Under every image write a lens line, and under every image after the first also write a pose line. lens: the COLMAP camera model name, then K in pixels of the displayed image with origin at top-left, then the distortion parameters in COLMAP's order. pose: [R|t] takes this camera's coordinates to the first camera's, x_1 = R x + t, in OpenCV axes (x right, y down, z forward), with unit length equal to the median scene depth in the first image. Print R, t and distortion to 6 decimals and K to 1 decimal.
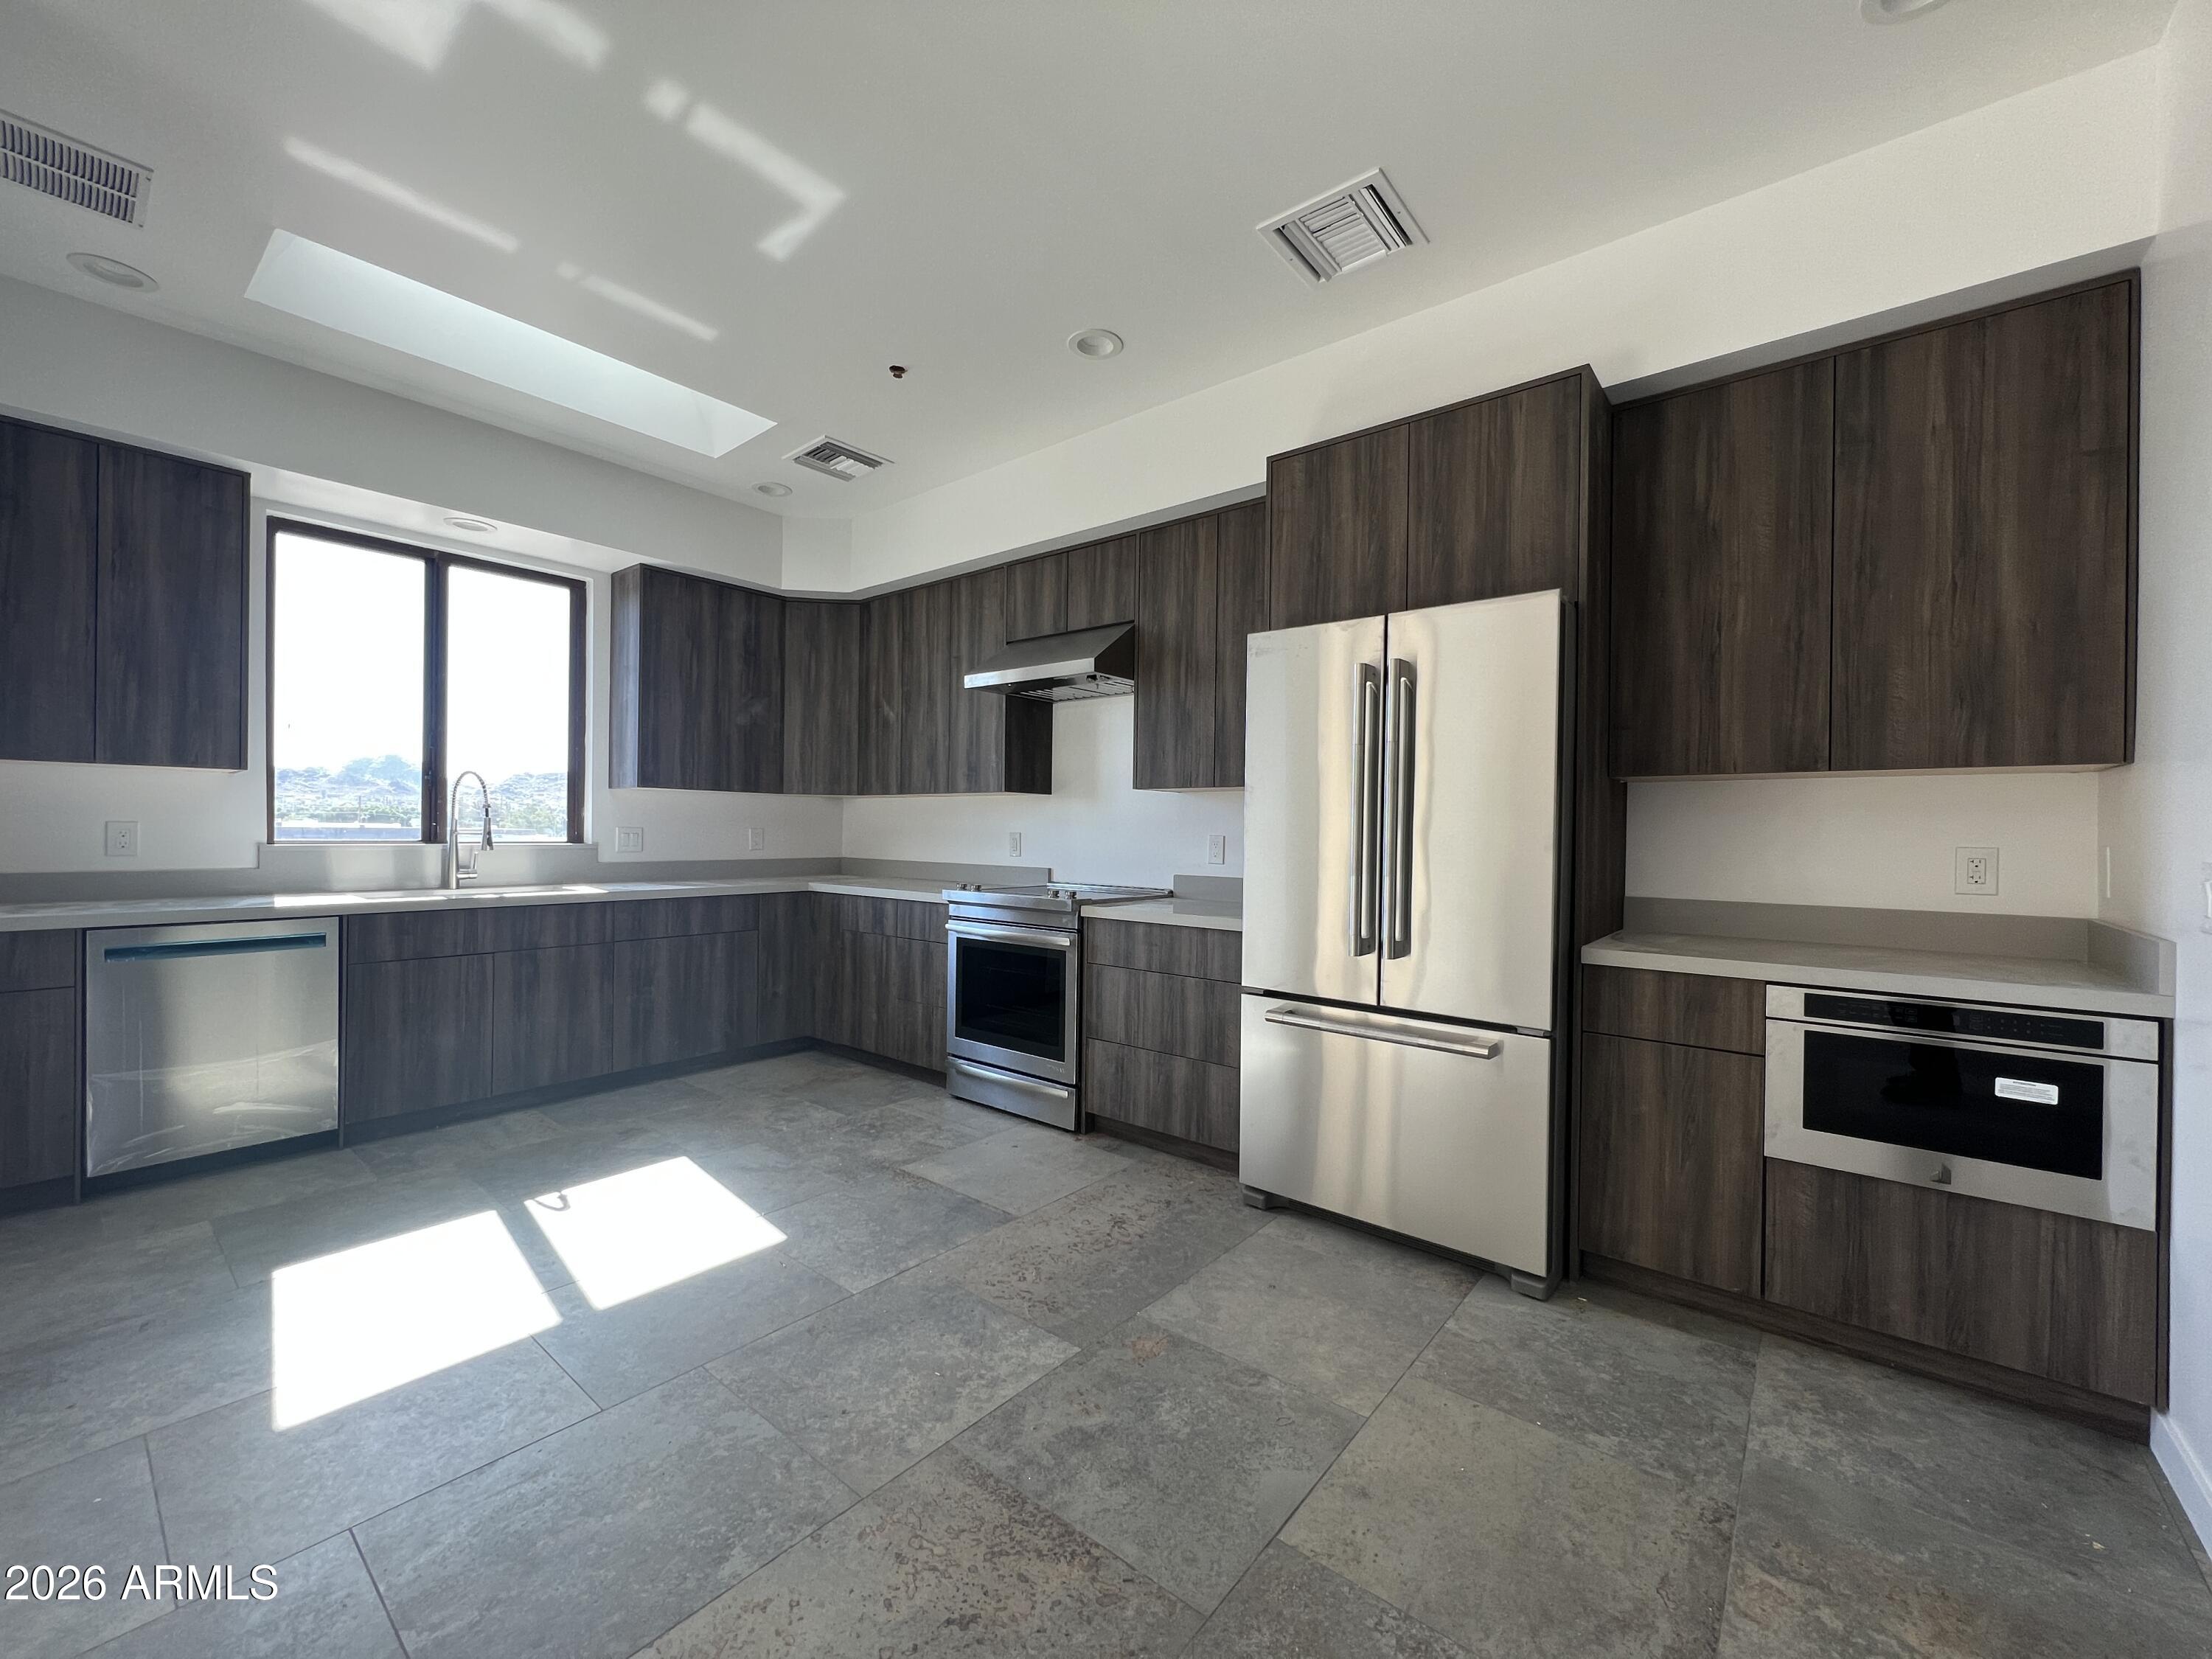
lens RADIAL K [[879.7, 0, 1106.0], [0, 879.7, 829.5], [0, 0, 1]] dist [0.000131, 0.000073]
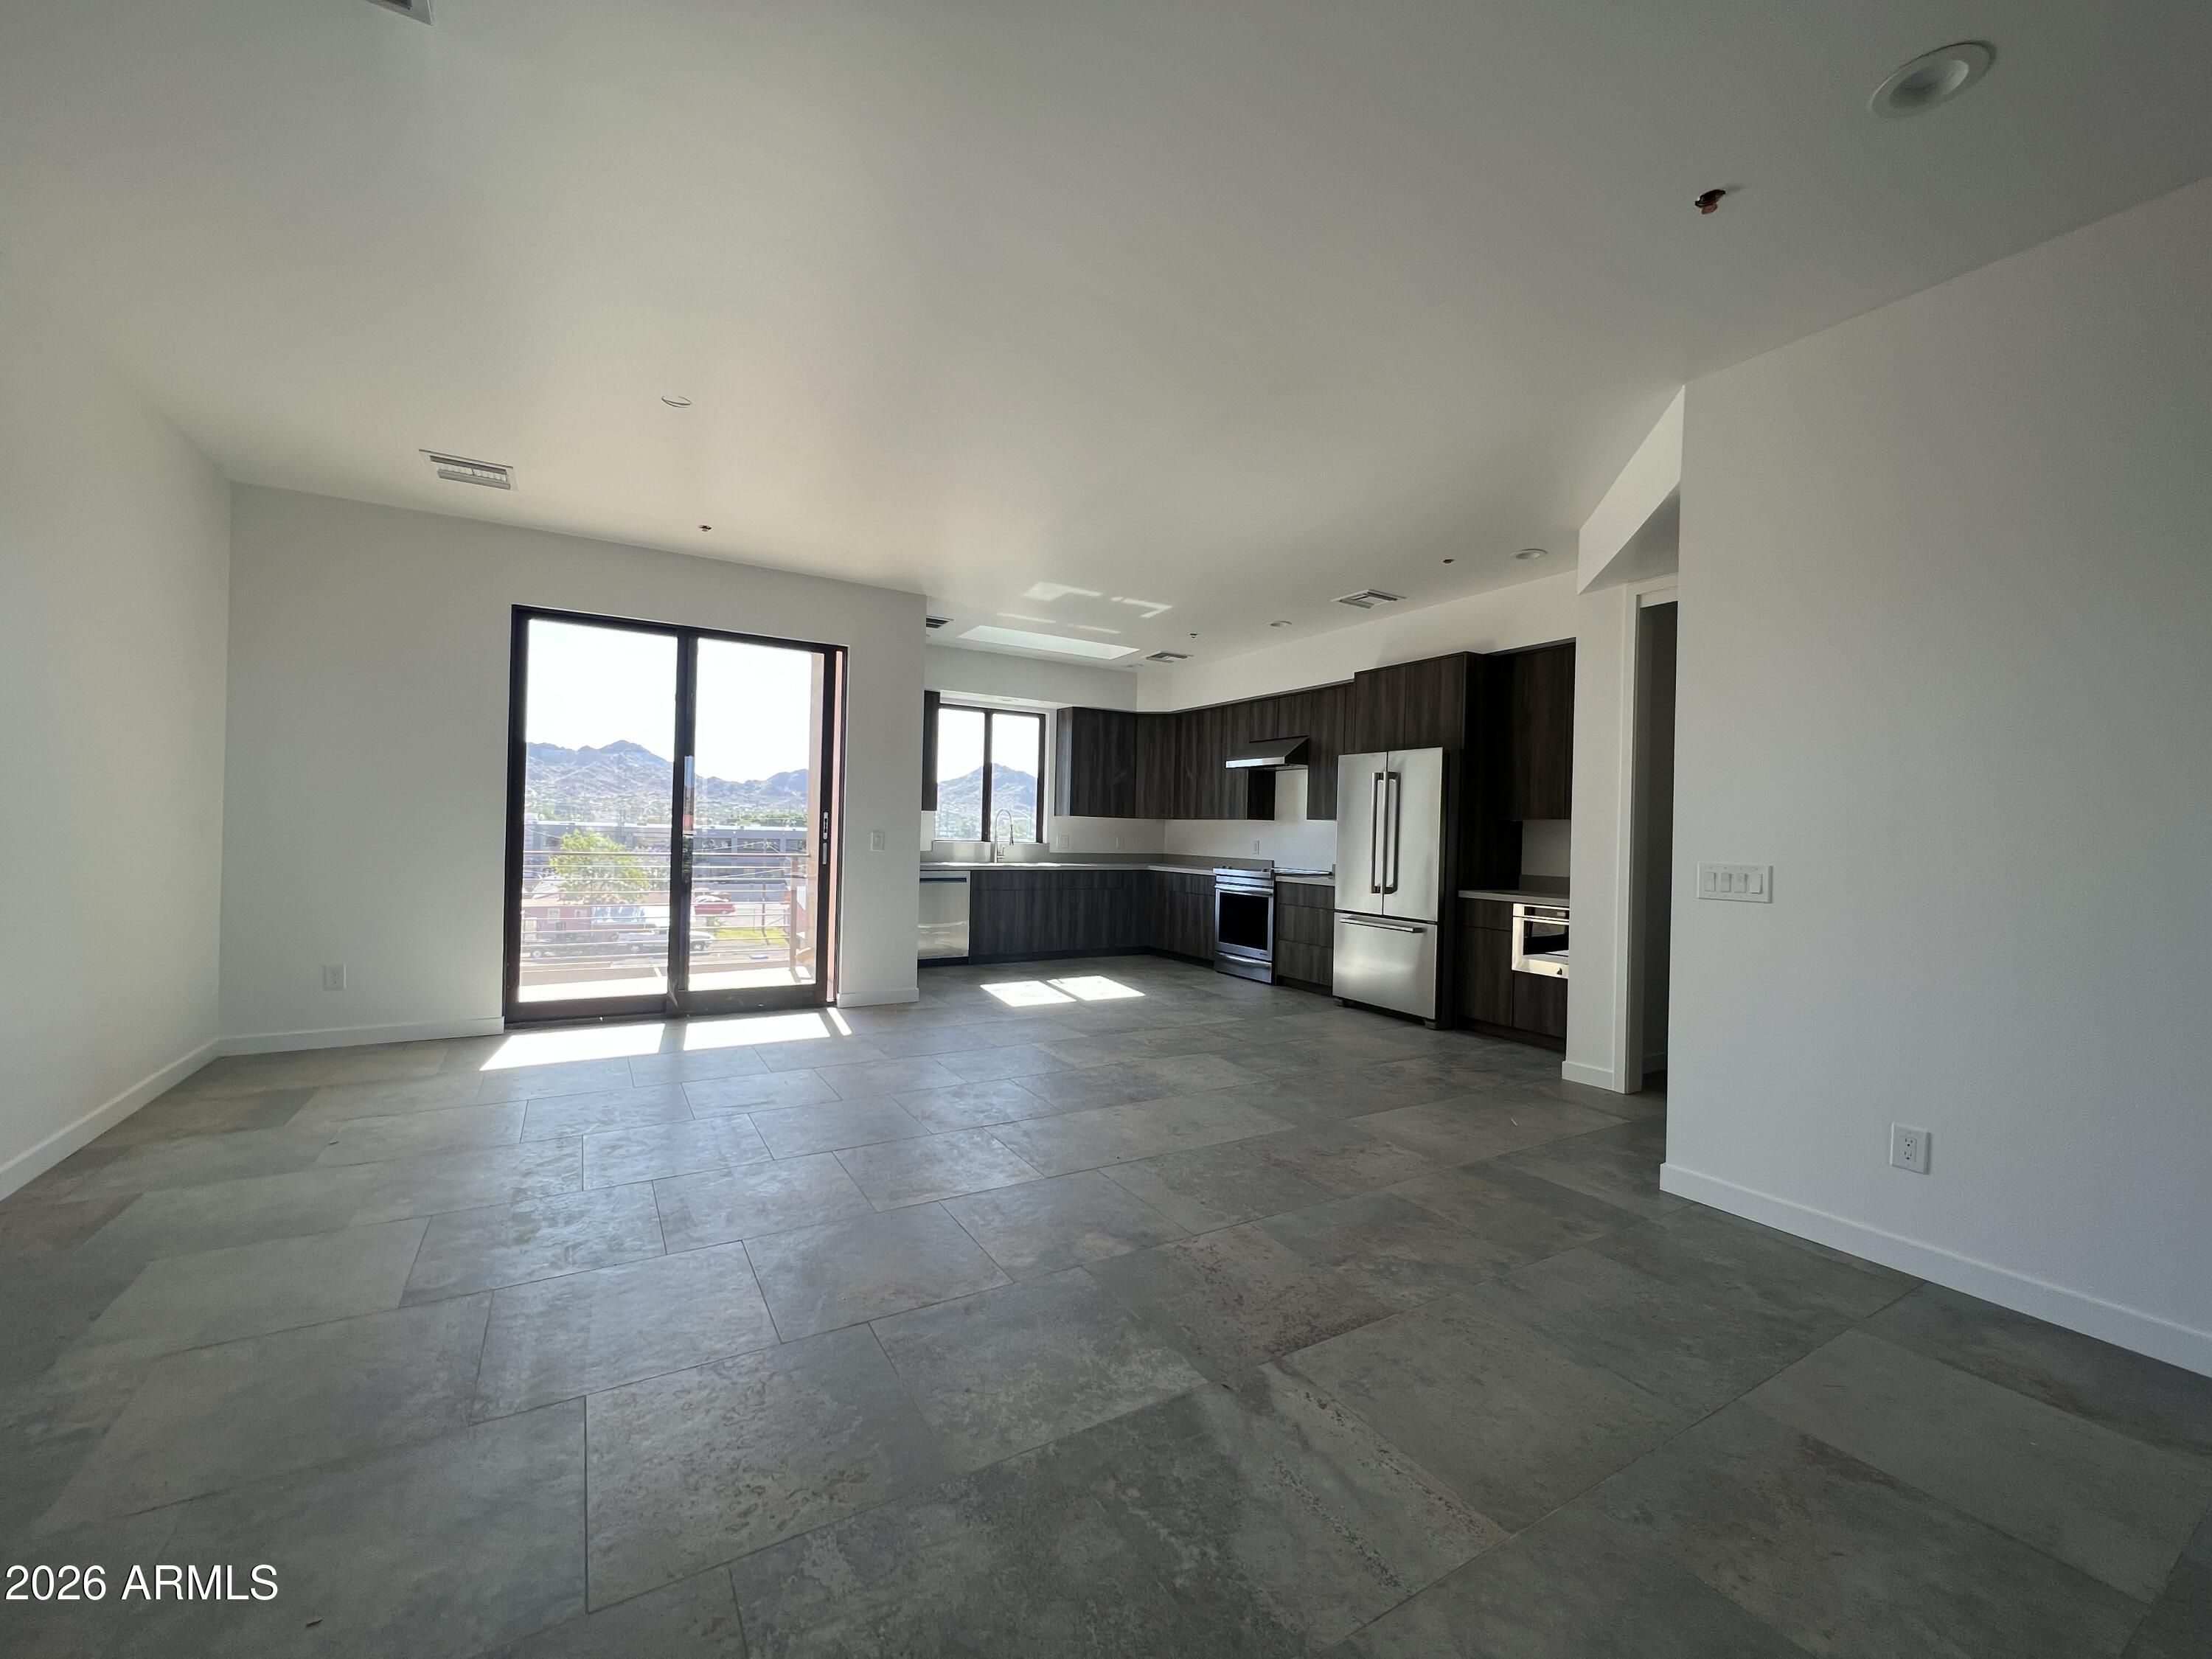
lens RADIAL K [[879.7, 0, 1106.0], [0, 879.7, 829.5], [0, 0, 1]] dist [0.000131, 0.000073]
pose [[0.939208, 0.010530, -0.343186, 0.268064], [-0.014206, 0.999865, -0.008198, -0.001044], [0.343054, 0.012575, 0.939232, -0.959736]]
